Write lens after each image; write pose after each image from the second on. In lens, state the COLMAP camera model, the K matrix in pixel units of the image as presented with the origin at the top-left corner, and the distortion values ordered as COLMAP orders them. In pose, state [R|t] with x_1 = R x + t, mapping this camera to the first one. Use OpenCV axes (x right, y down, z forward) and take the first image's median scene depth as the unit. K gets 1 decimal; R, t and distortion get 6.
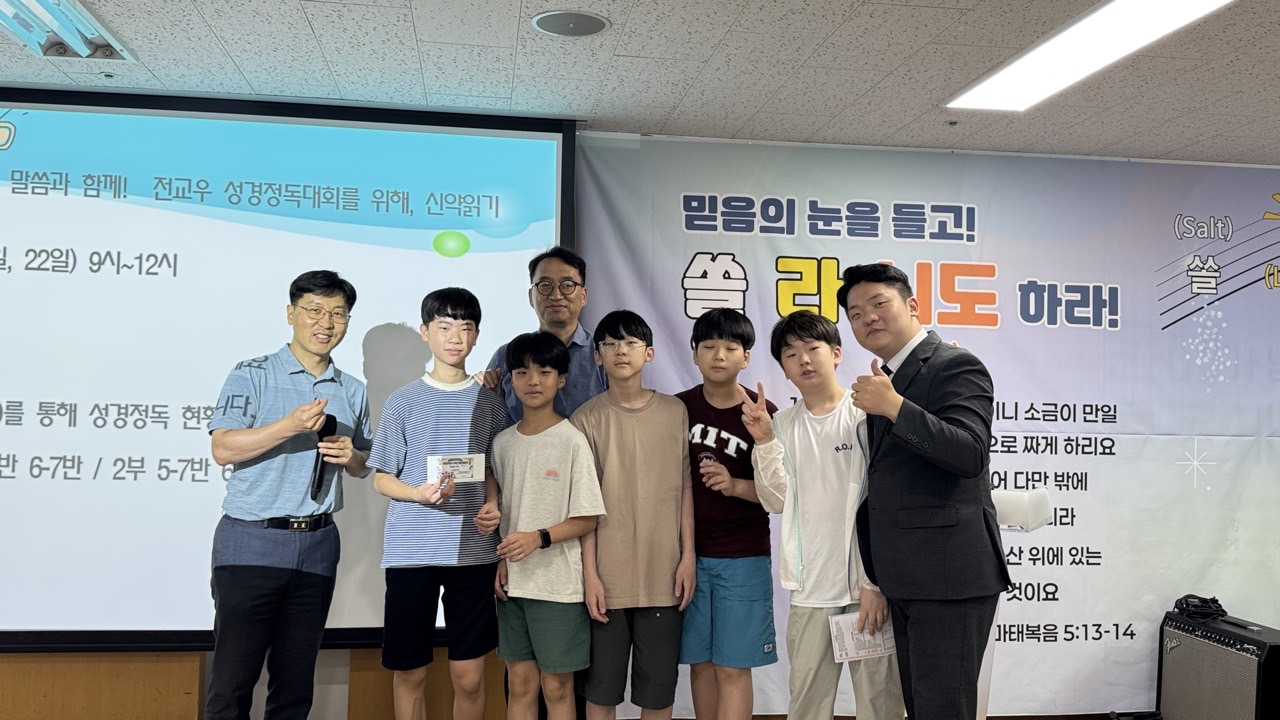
lens RADIAL K [[1184.9, 0, 653.4], [0, 1184.9, 384.3], [0, 0, 1]] dist [0.047864, 0.000000]
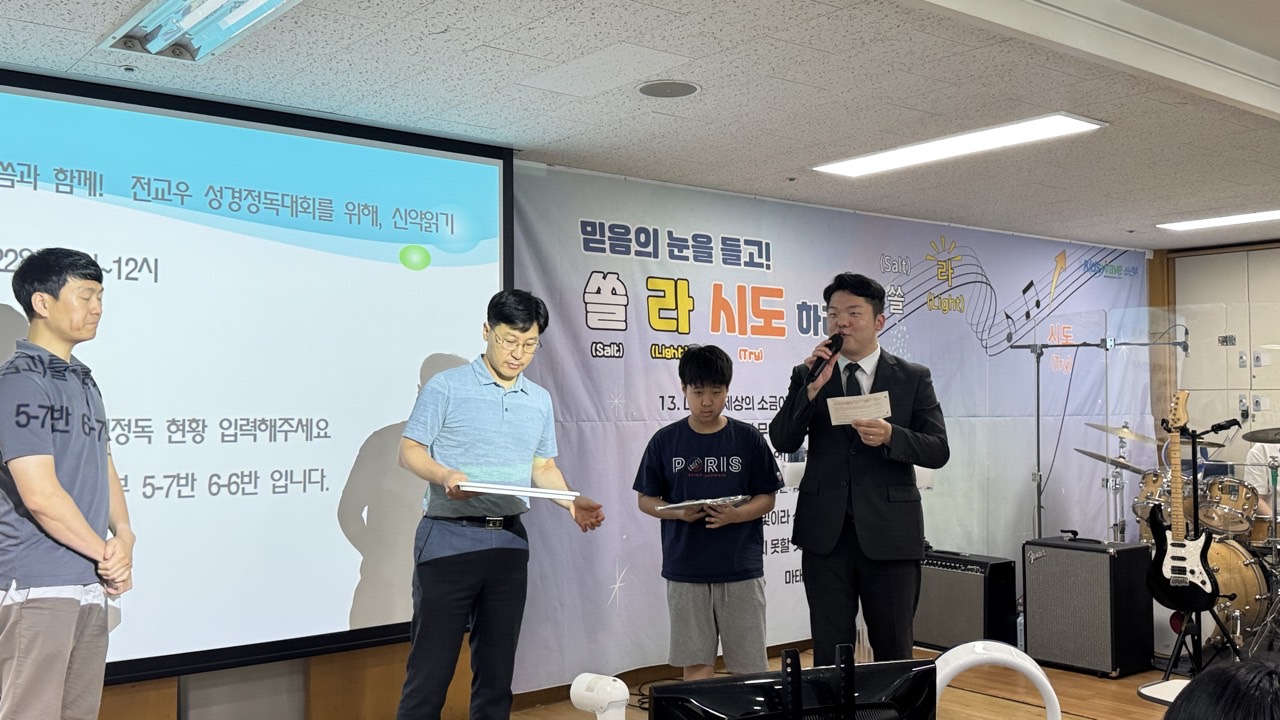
lens RADIAL K [[1184.9, 0, 645.8], [0, 1184.9, 363.3], [0, 0, 1]] dist [0.047864, 0.000000]
pose [[0.854010, -0.004414, 0.520238, -0.512167], [0.002269, 0.999986, 0.004759, -0.027154], [-0.520251, -0.002884, 0.854008, -0.008880]]
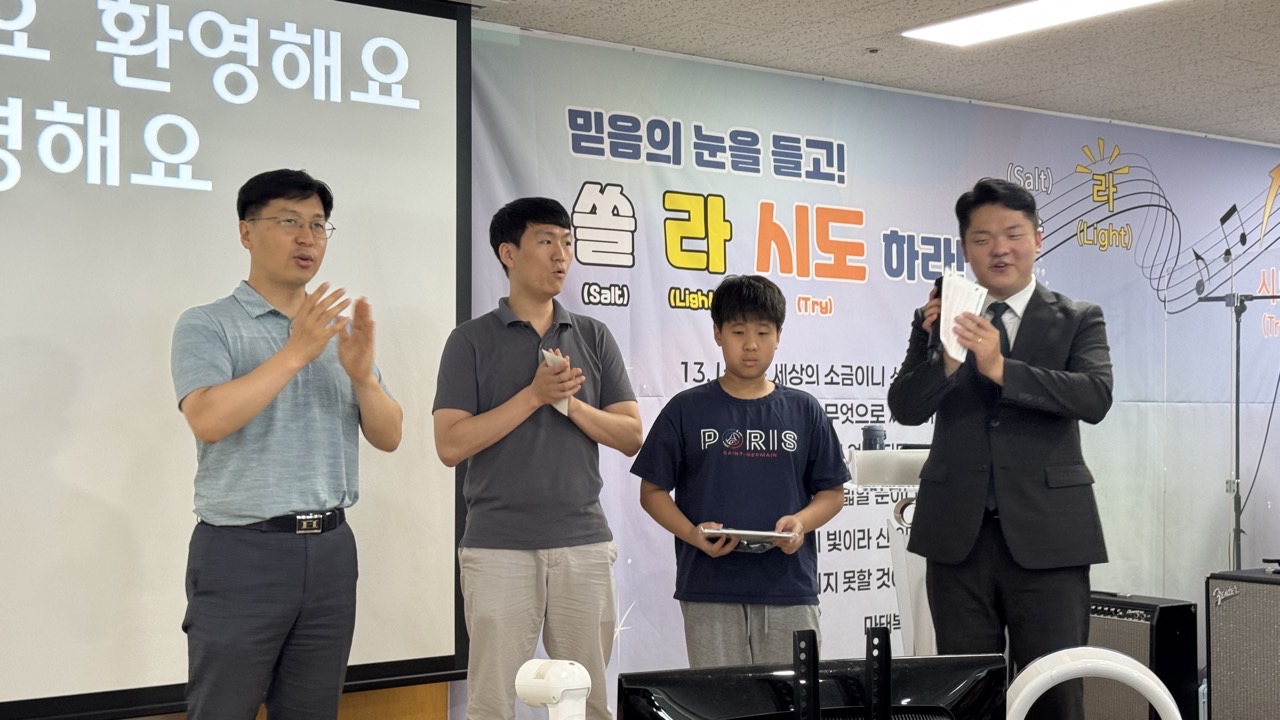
lens RADIAL K [[1782.1, 0, 642.8], [0, 1782.1, 360.1], [0, 0, 1]] dist [0.068126, 0.000000]
pose [[0.867467, -0.003050, 0.497485, -0.526720], [-0.001679, 0.999958, 0.009058, -0.001214], [-0.497491, -0.008692, 0.867425, -0.070524]]
